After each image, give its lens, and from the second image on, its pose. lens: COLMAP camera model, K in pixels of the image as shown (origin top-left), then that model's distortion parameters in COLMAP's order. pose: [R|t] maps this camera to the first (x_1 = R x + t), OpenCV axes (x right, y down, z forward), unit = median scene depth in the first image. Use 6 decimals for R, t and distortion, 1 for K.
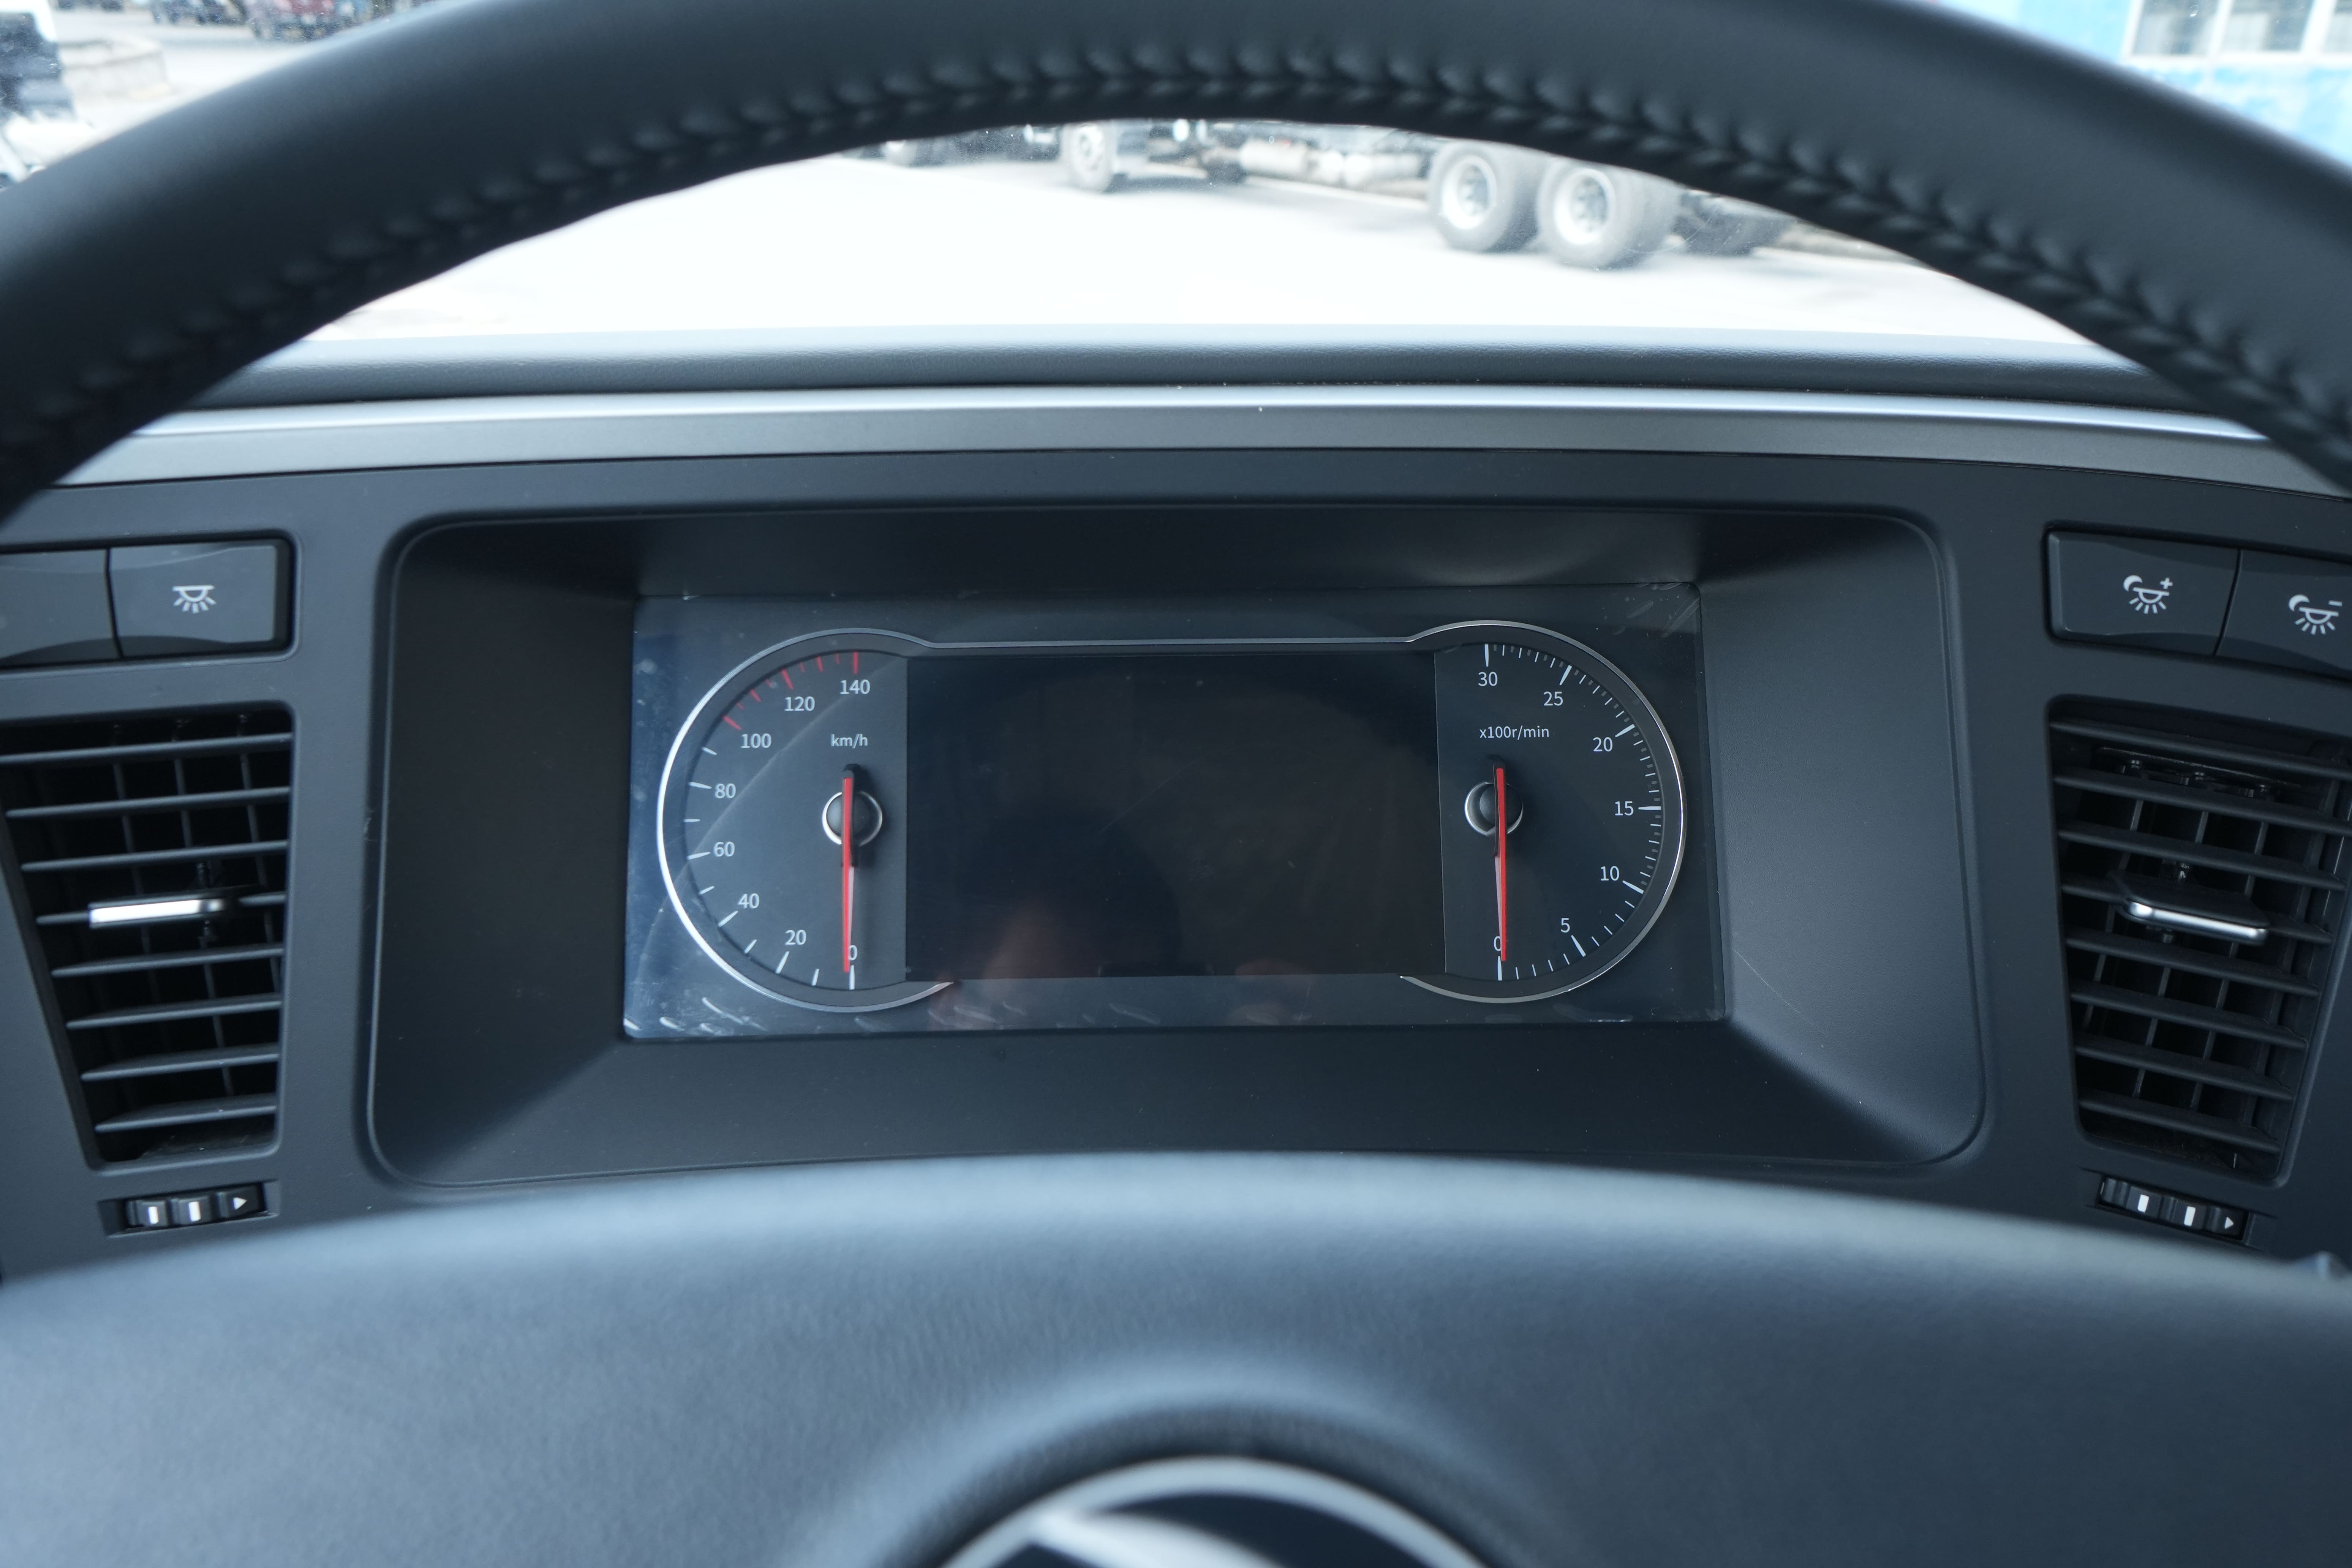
lens RADIAL K [[1772.8, 0, 1171.7], [0, 1772.8, 773.3], [0, 0, 1]] dist [0.036526, -0.000418]
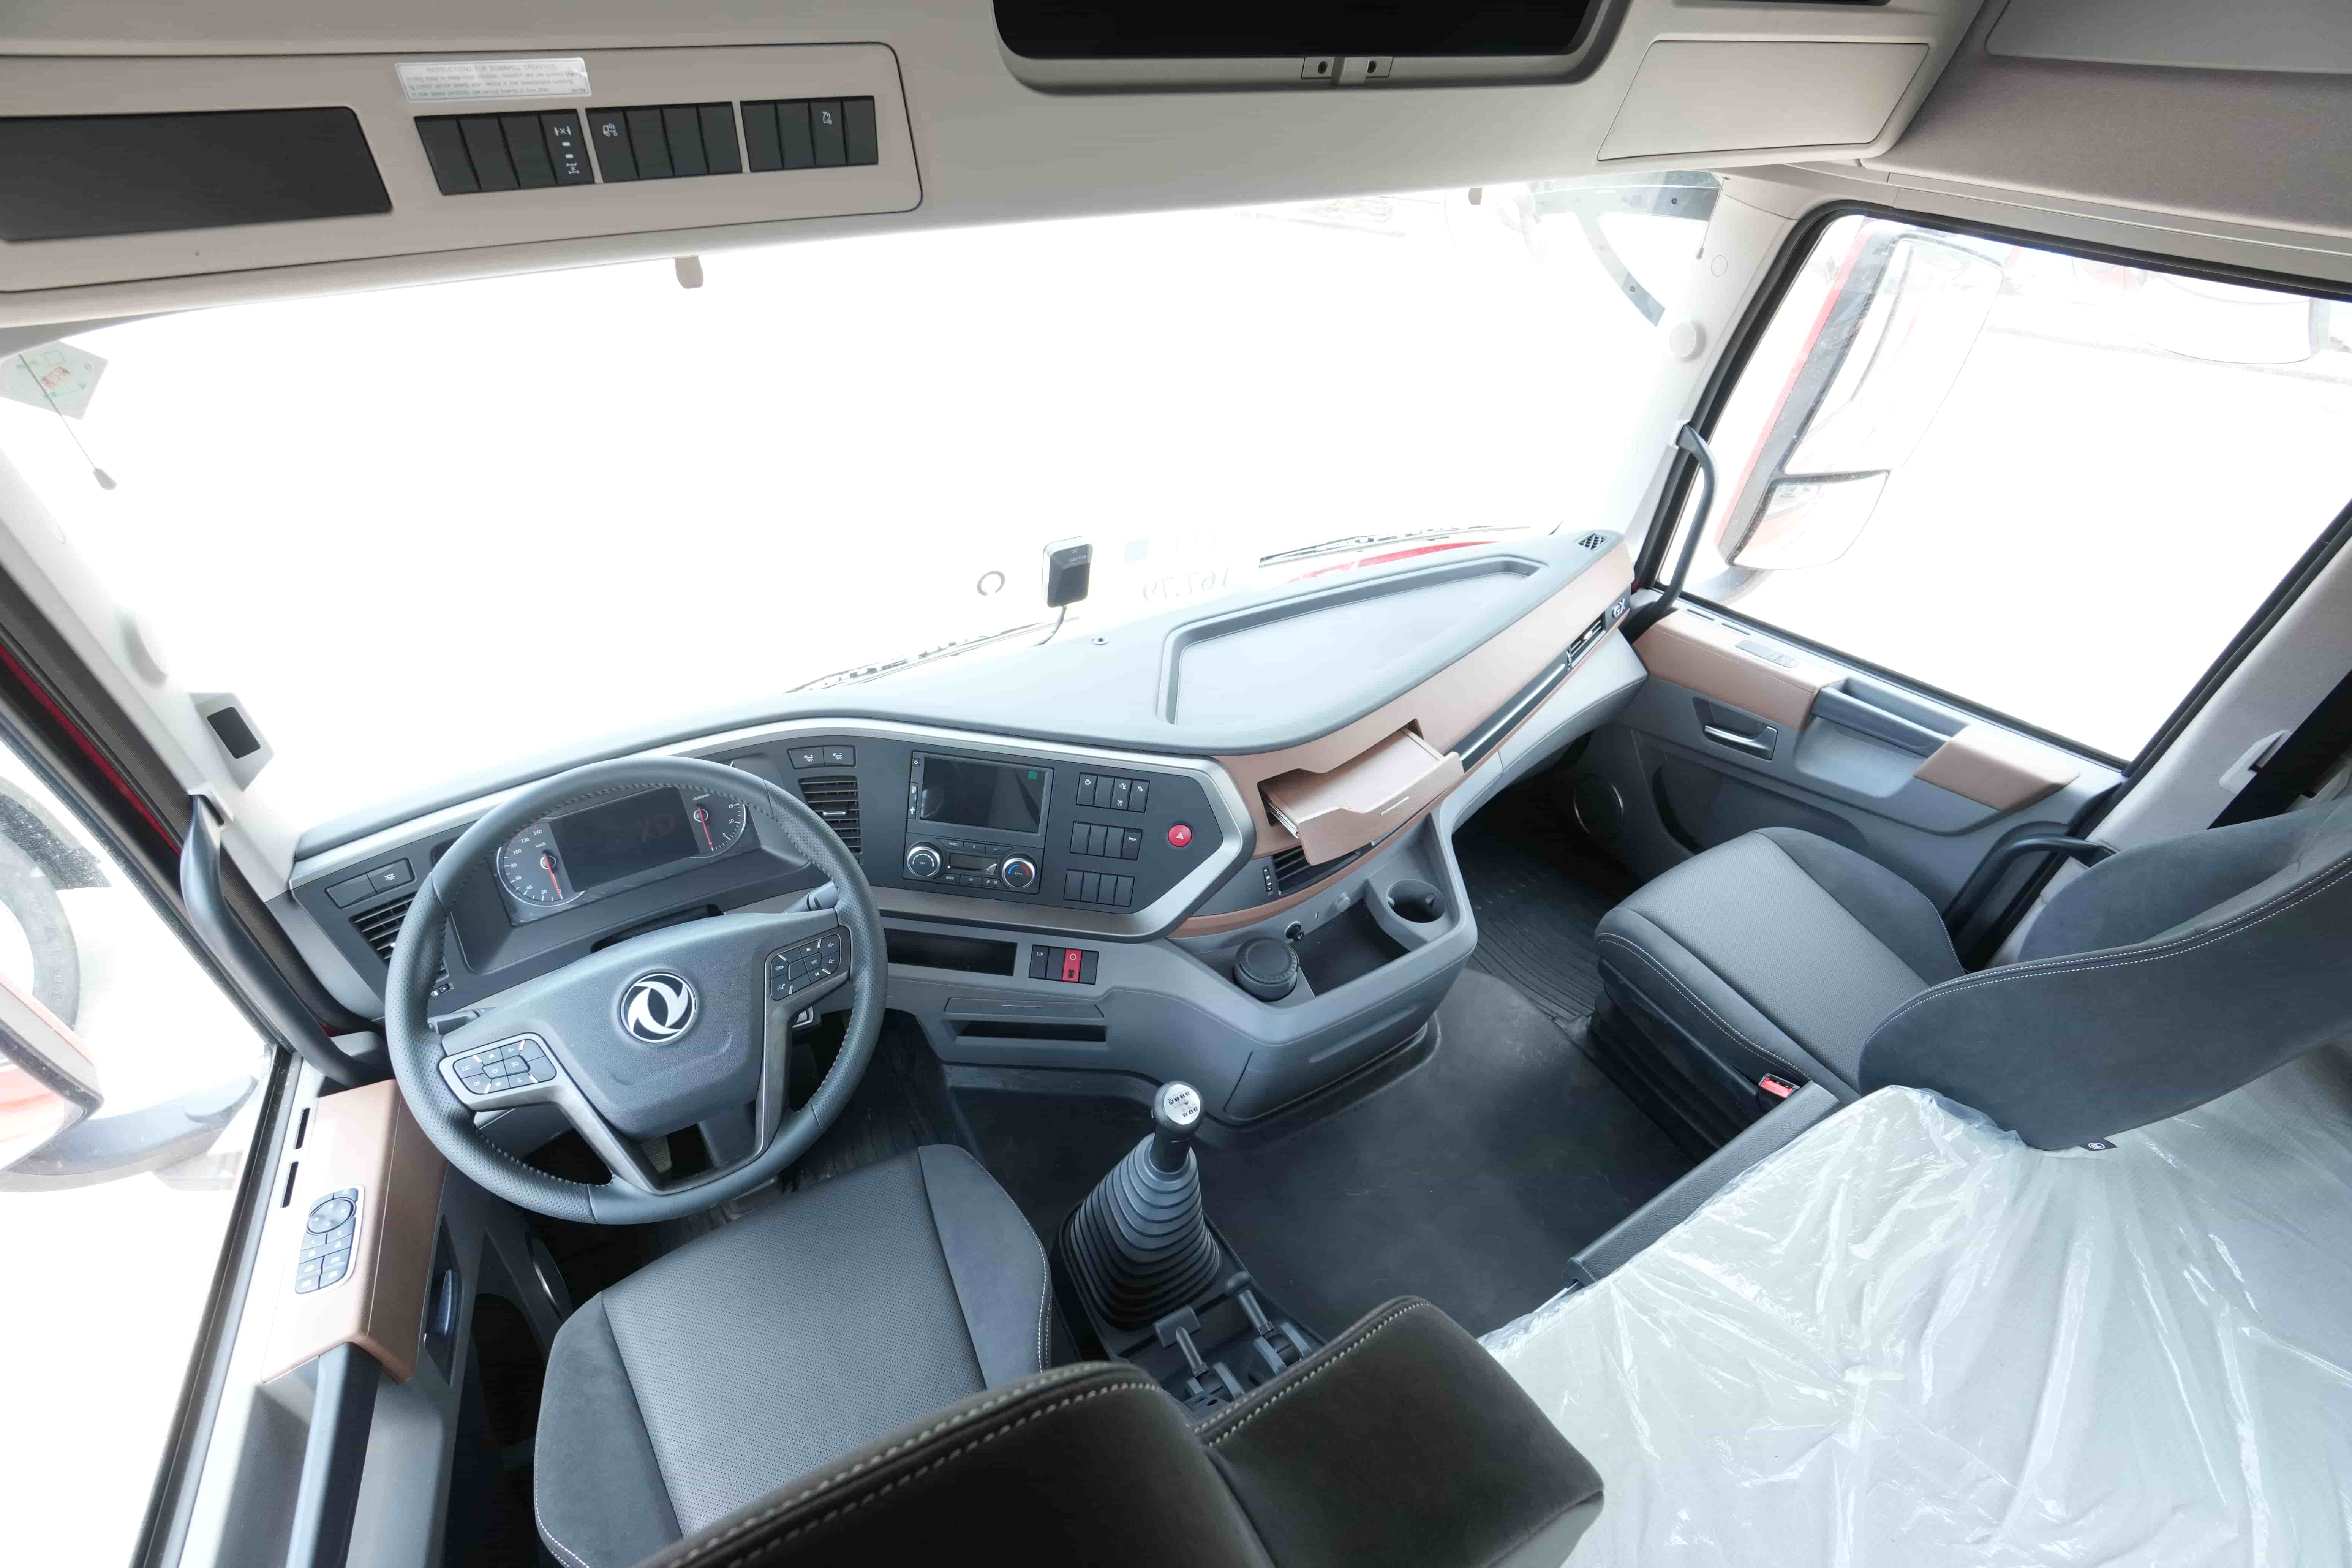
lens RADIAL K [[1043.1, 0, 1164.3], [0, 1043.1, 778.5], [0, 0, 1]] dist [-0.063476, 0.023922]
pose [[0.871316, -0.285487, 0.399131, 0.191745], [0.165201, 0.936528, 0.309232, -0.690241], [-0.462079, -0.203501, 0.863174, -1.804007]]
